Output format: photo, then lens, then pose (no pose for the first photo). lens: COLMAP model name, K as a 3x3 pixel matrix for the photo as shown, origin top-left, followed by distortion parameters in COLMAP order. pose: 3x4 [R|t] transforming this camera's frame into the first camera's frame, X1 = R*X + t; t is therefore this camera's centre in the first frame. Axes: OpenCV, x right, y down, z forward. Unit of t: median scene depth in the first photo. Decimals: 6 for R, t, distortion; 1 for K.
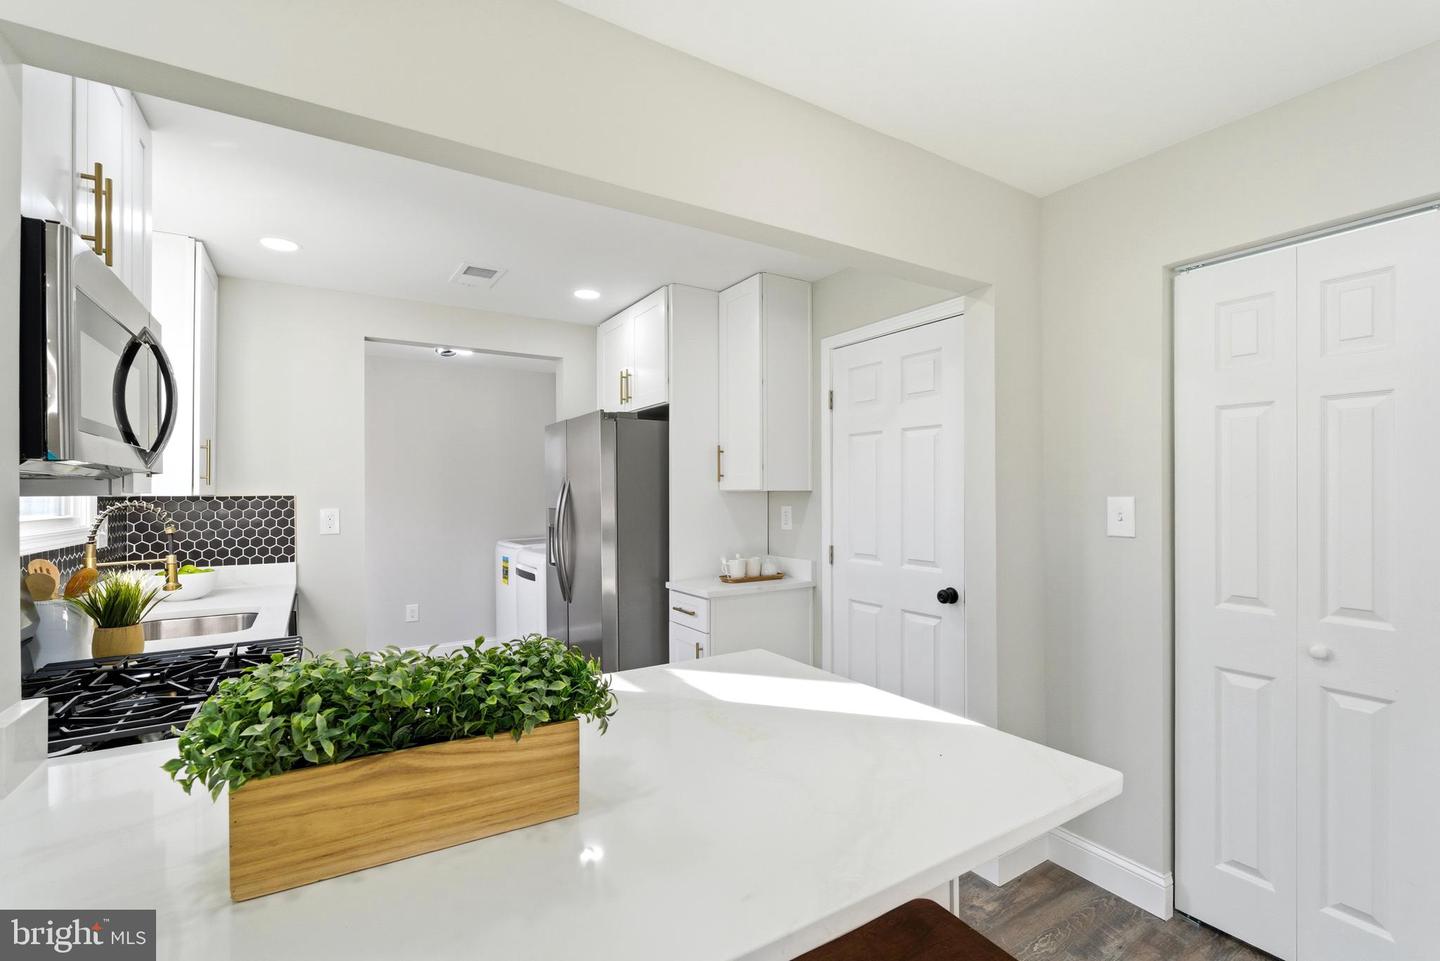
lens RADIAL K [[651.3, 0, 710.8], [0, 651.3, 492.0], [0, 0, 1]] dist [-0.003004, 0.000599]
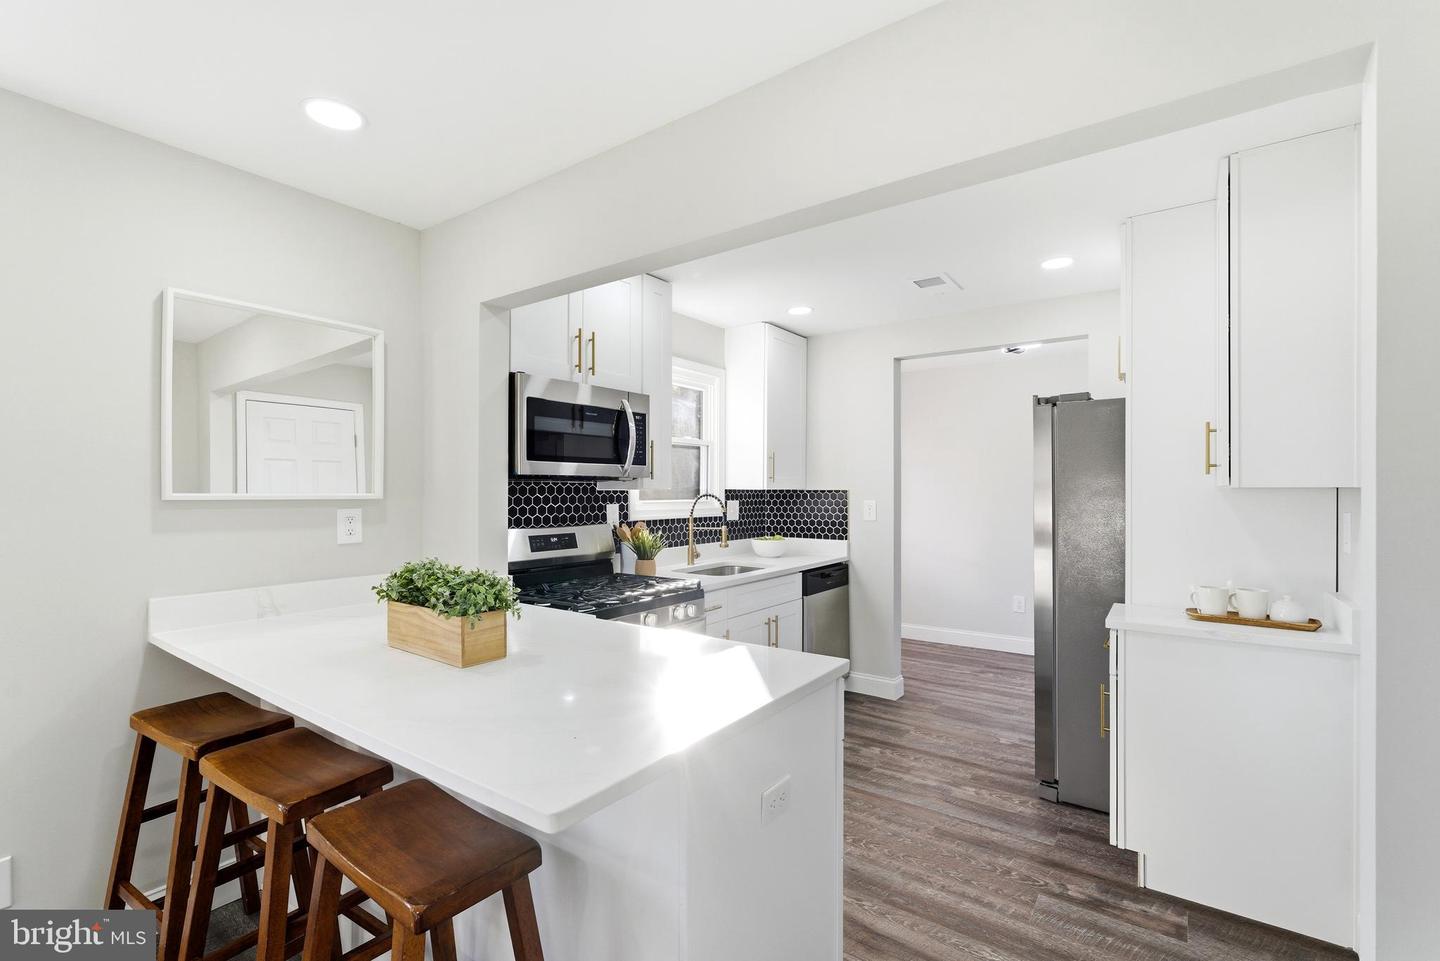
lens RADIAL K [[636.2, 0, 713.0], [0, 636.2, 484.3], [0, 0, 1]] dist [-0.004116, -0.000246]
pose [[0.384172, -0.000828, -0.923261, 0.453428], [-0.001551, 0.999998, -0.001542, -0.003365], [0.923260, 0.002024, 0.384169, 0.259210]]
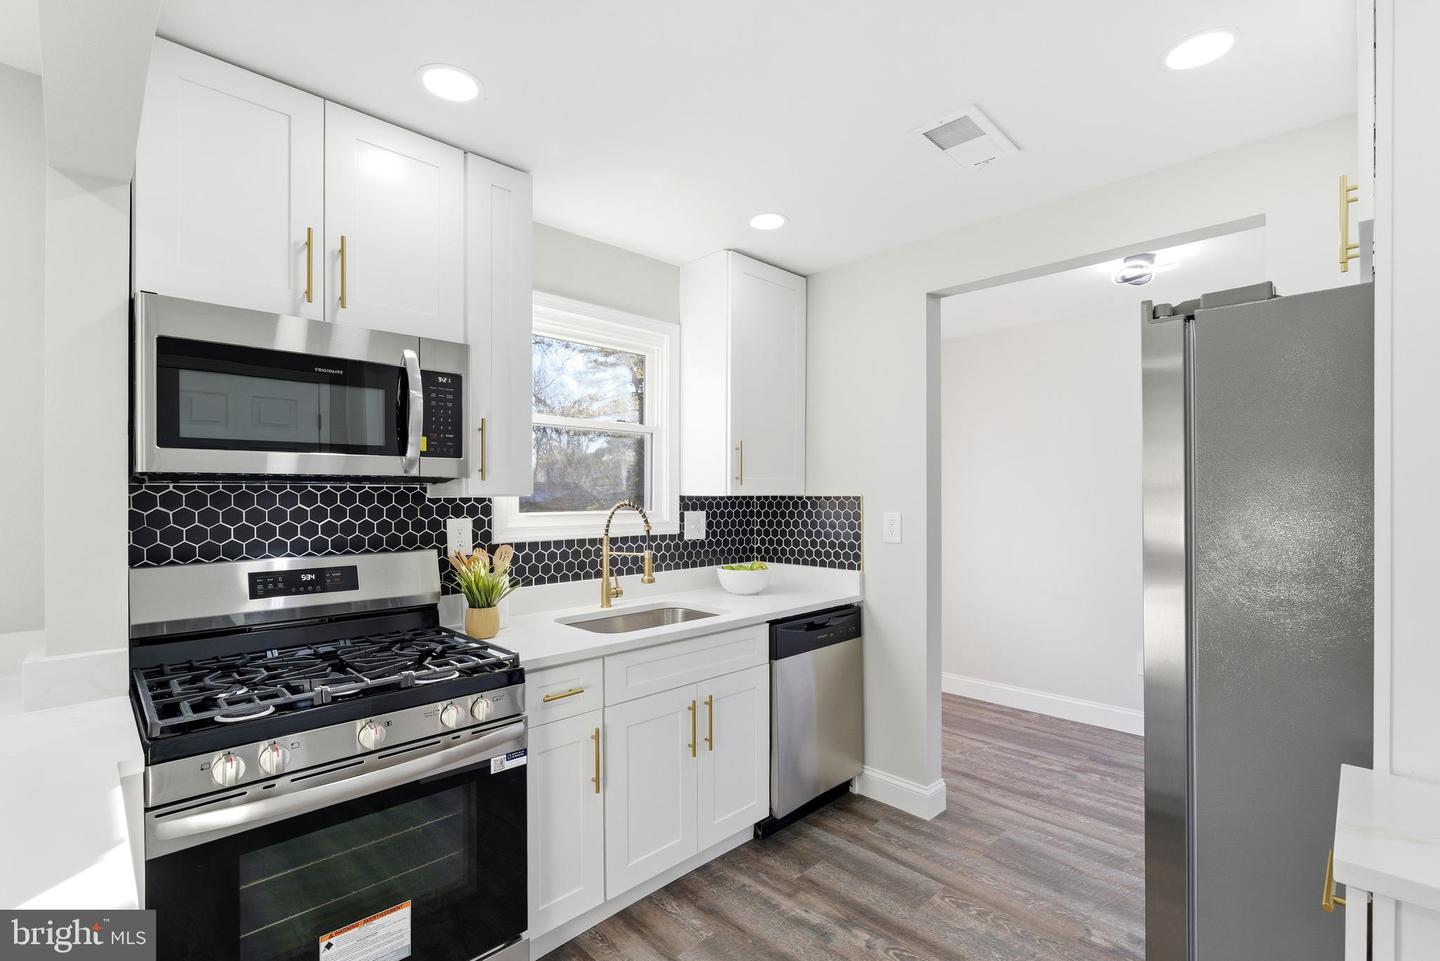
lens RADIAL K [[651.3, 0, 710.8], [0, 651.3, 492.0], [0, 0, 1]] dist [-0.003004, 0.000599]
pose [[0.227407, 0.002717, -0.973796, 0.180898], [0.001438, 0.999994, 0.003126, -0.002978], [0.973799, -0.002111, 0.227402, 0.612201]]
